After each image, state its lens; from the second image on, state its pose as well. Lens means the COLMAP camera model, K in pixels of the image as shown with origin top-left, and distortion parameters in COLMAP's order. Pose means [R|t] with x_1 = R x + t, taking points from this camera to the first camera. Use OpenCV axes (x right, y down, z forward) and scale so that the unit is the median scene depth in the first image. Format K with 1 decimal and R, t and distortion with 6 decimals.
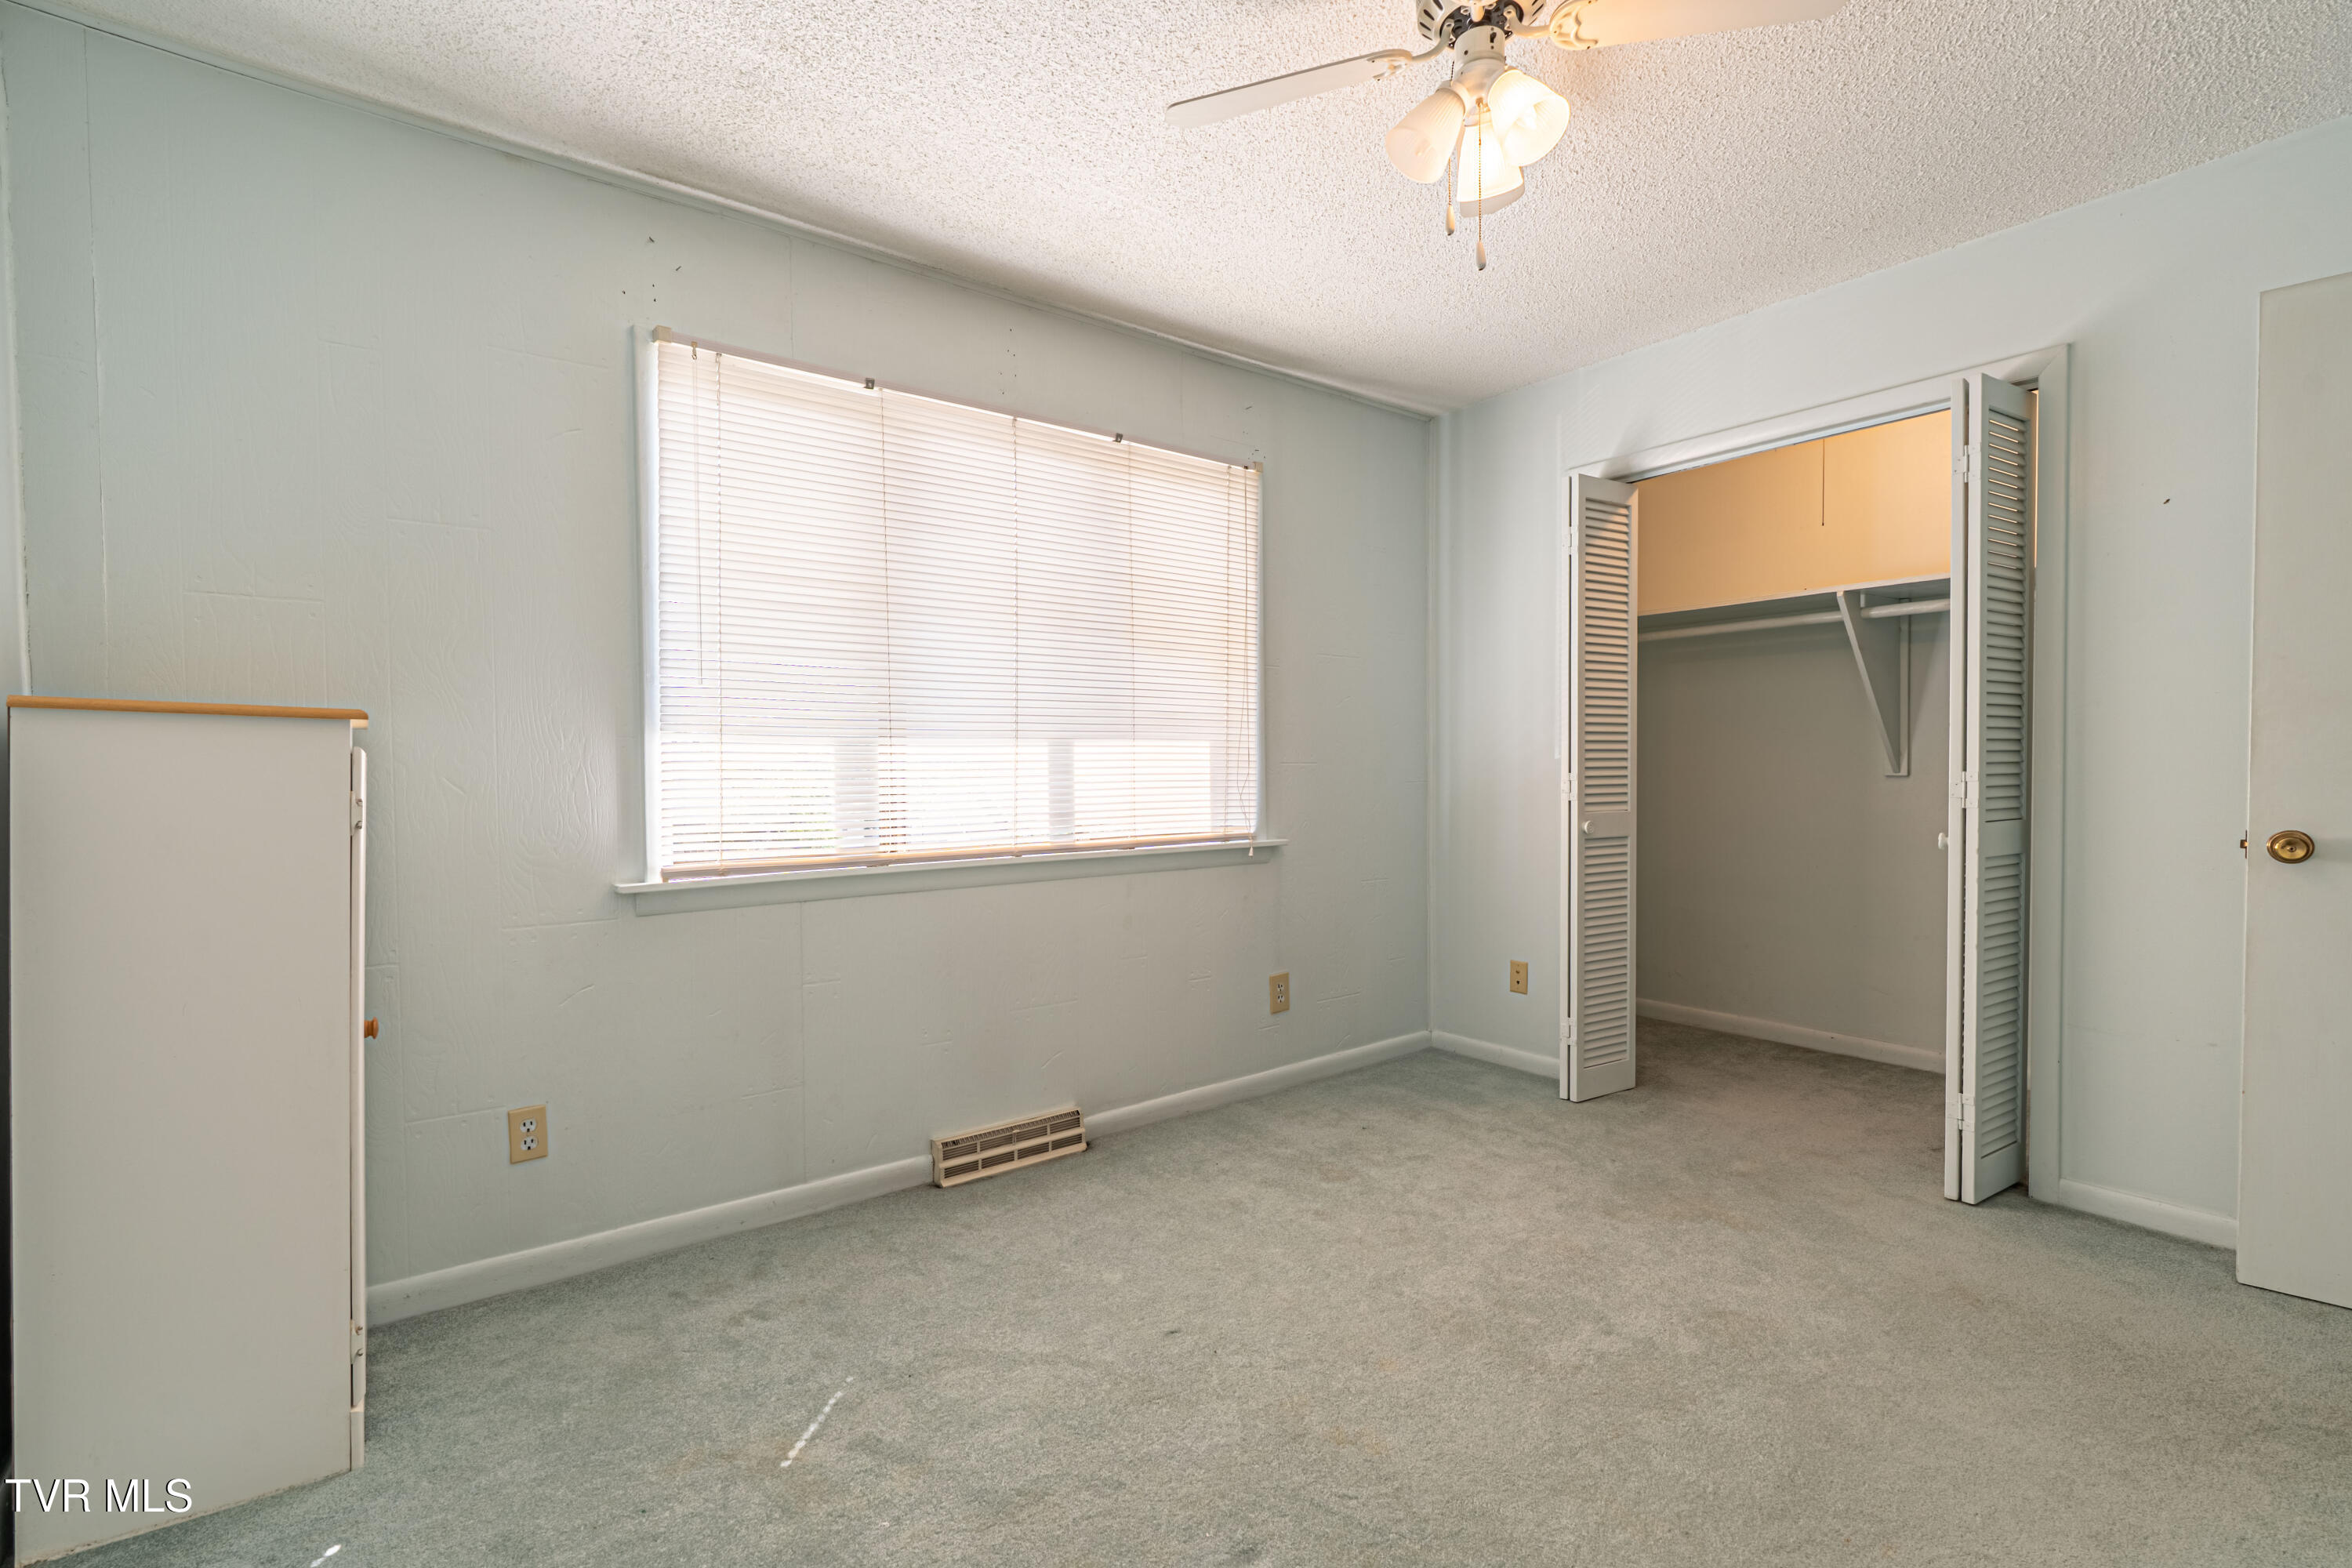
lens RADIAL K [[1088.0, 0, 1180.3], [0, 1088.0, 785.9], [0, 0, 1]] dist [-0.011899, 0.003462]
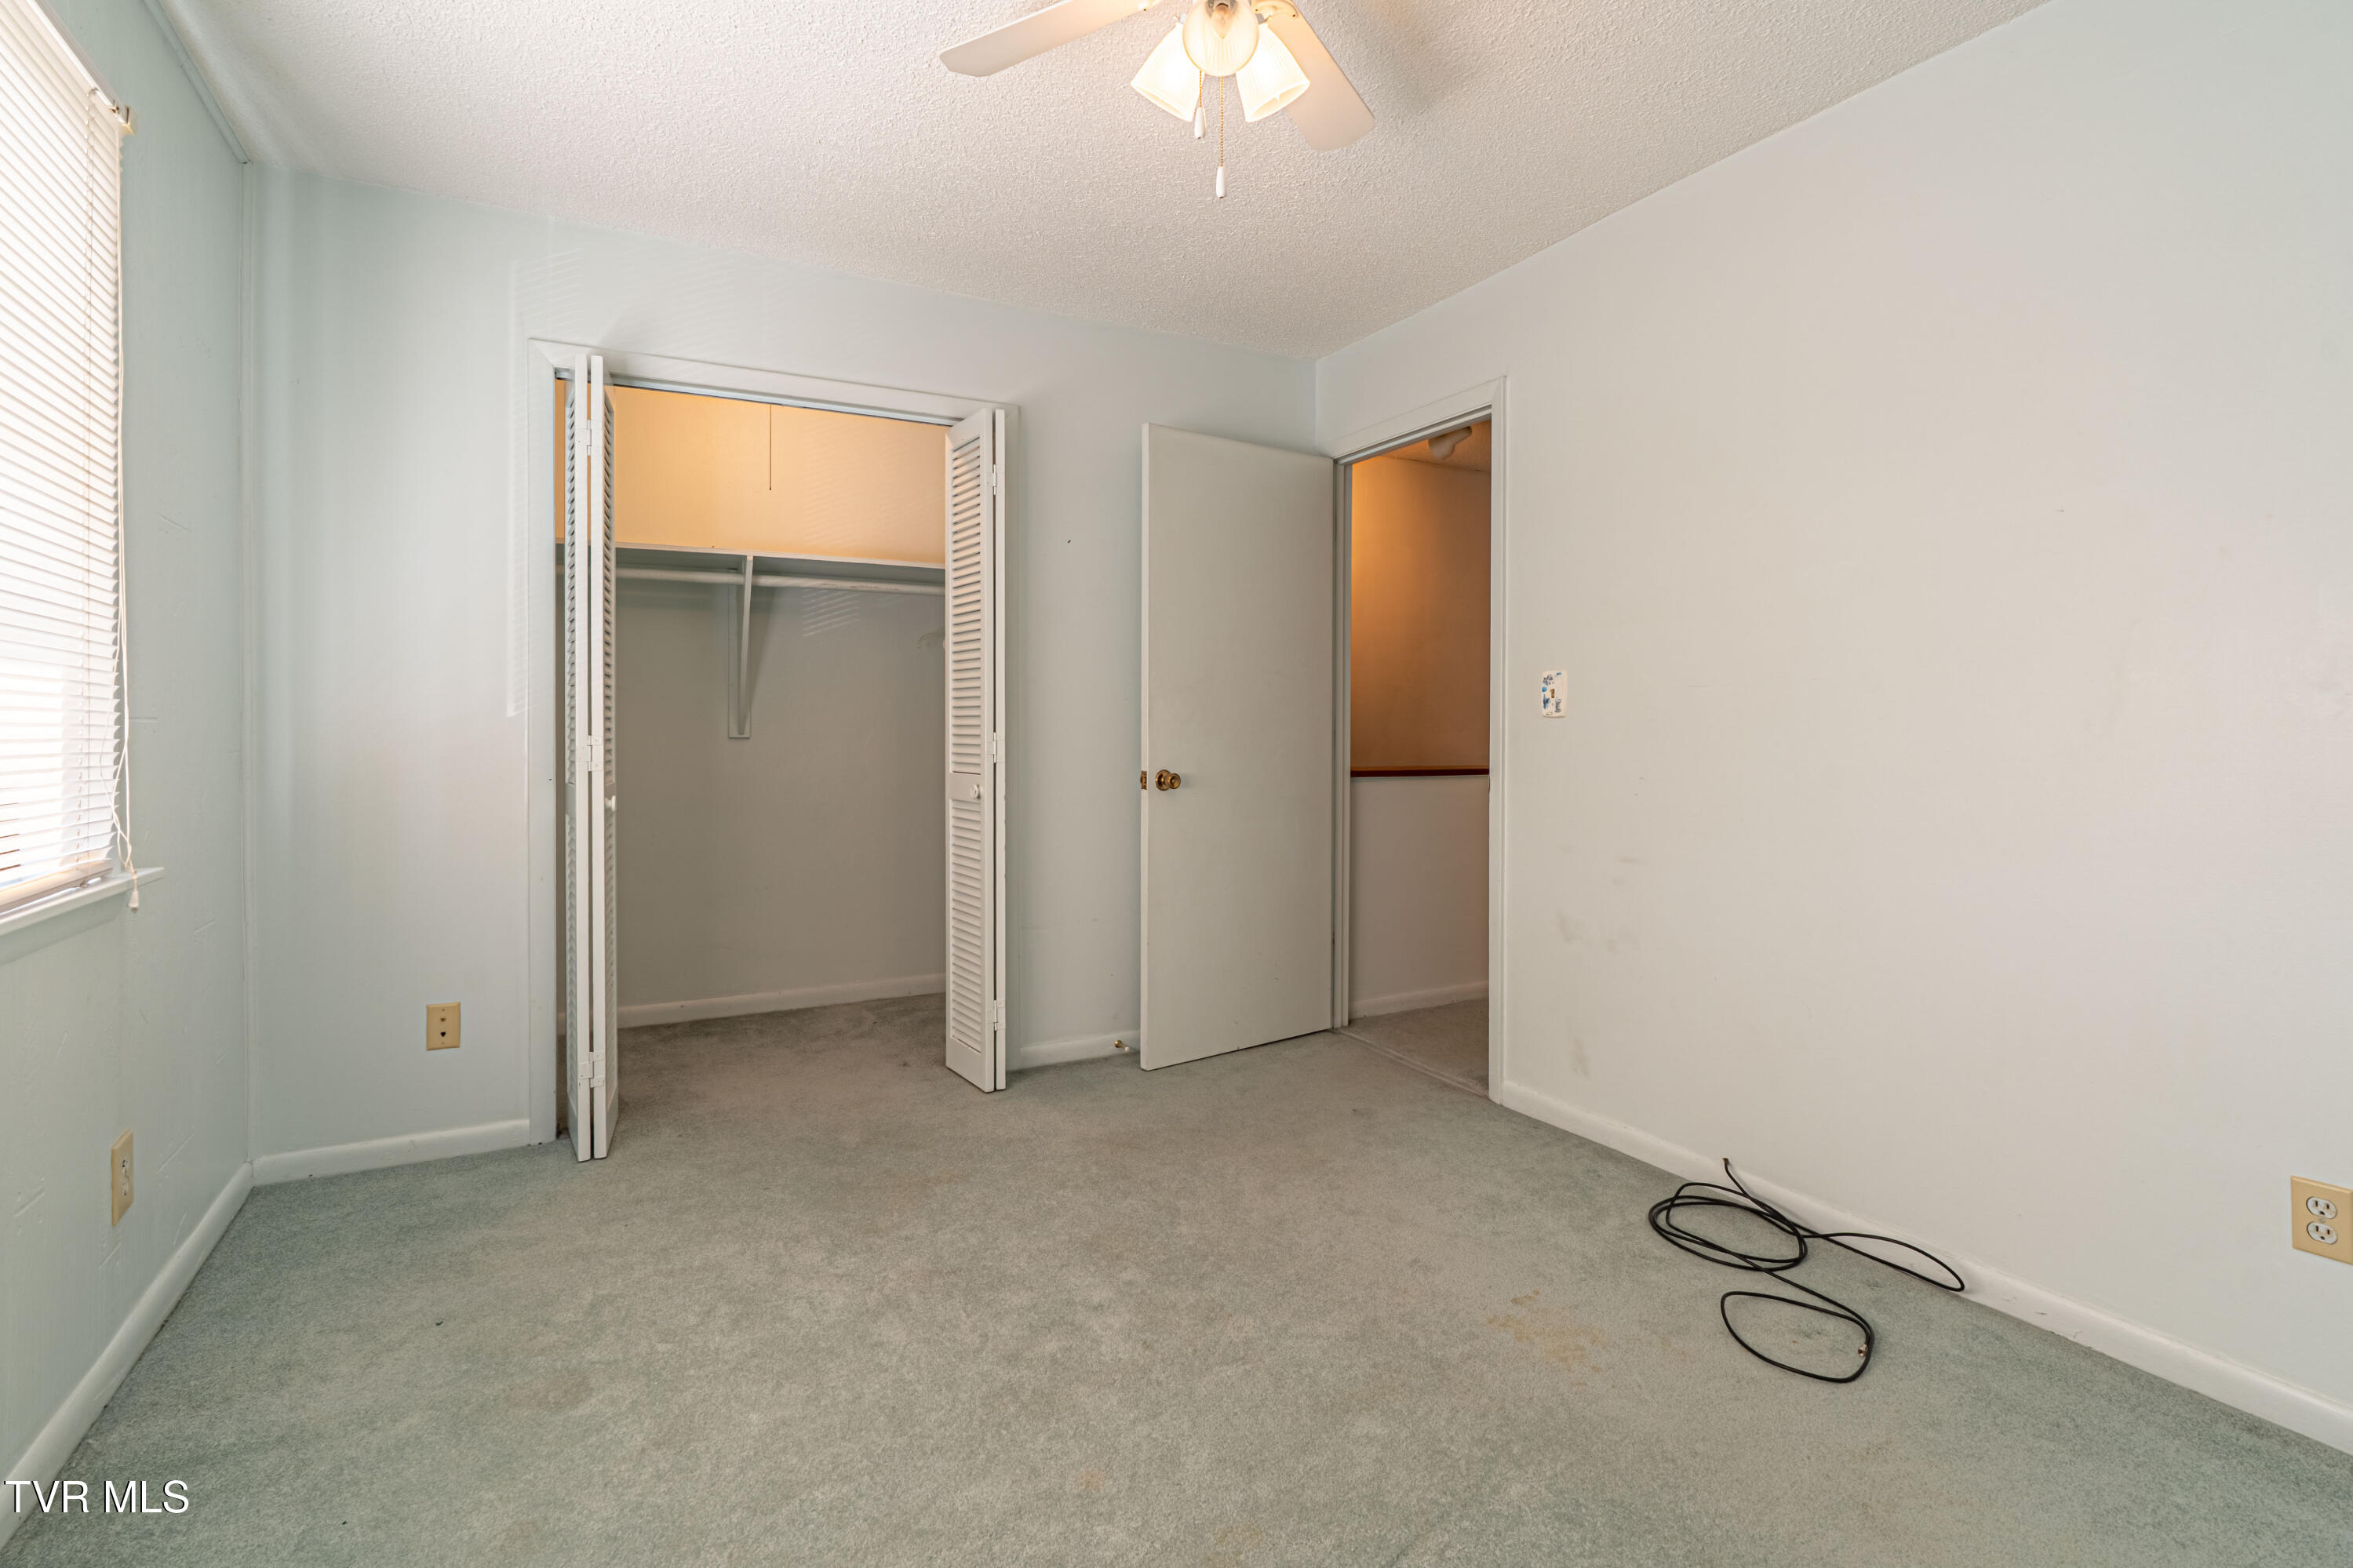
lens RADIAL K [[1088.3, 0, 1158.5], [0, 1088.3, 732.5], [0, 0, 1]] dist [-0.011899, 0.003462]
pose [[0.174828, -0.000247, 0.984599, -0.359649], [0.020045, 0.999794, -0.003308, -0.003616], [-0.984395, 0.020315, 0.174797, 0.503678]]
